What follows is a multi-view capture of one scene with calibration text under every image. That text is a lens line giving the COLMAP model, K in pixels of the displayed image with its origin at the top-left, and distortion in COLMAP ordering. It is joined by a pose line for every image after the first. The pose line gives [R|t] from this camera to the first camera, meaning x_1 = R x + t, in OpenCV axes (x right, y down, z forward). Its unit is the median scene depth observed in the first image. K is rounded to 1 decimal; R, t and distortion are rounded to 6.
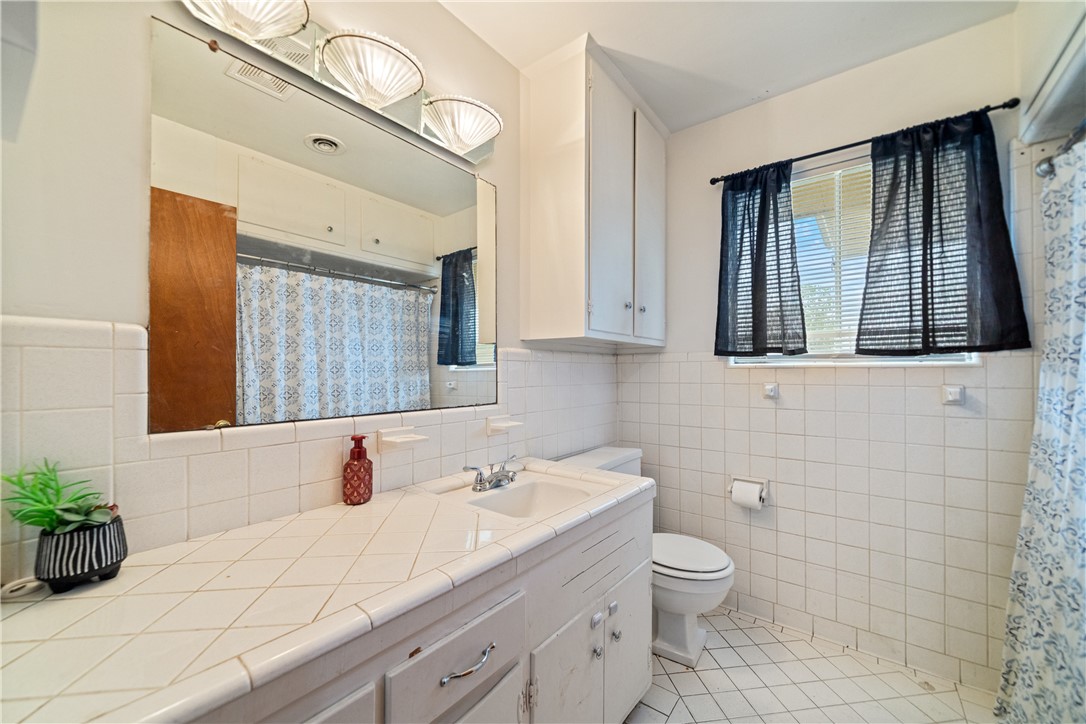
lens RADIAL K [[413.3, 0, 539.6], [0, 413.3, 369.9], [0, 0, 1]] dist [-0.001820, -0.000143]
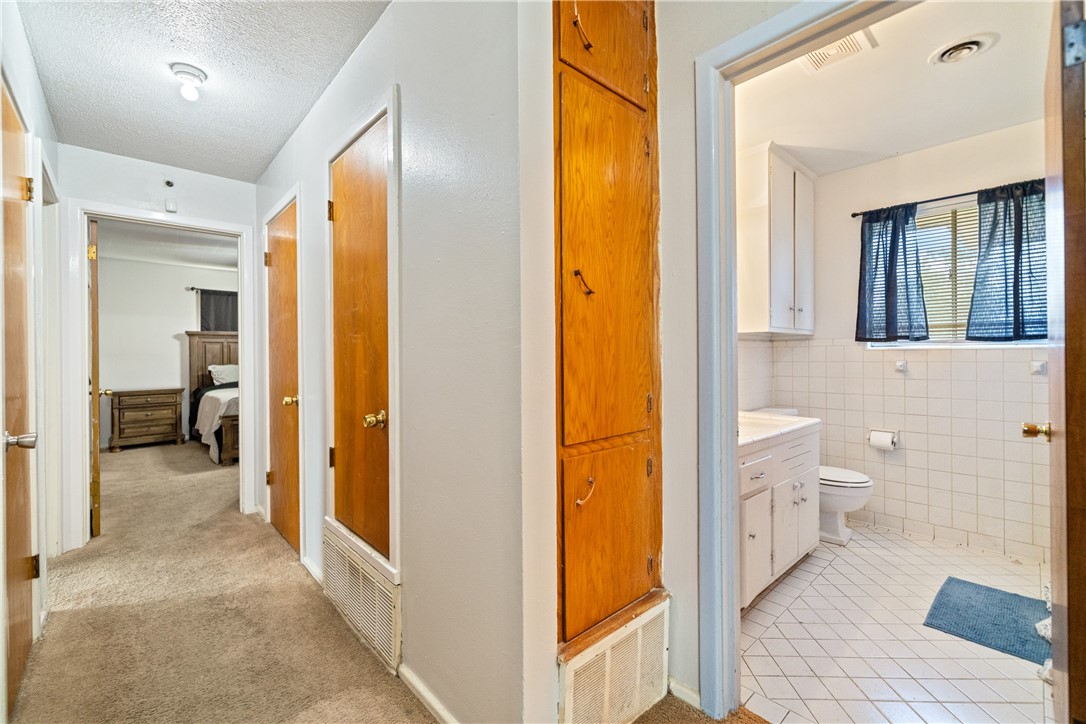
lens RADIAL K [[459.3, 0, 544.3], [0, 459.3, 356.9], [0, 0, 1]] dist [0.002021, 0.000305]
pose [[0.987626, -0.007153, -0.156663, -0.394372], [0.008505, 0.999932, 0.007963, -0.003886], [0.156595, -0.009197, 0.987620, -0.739937]]
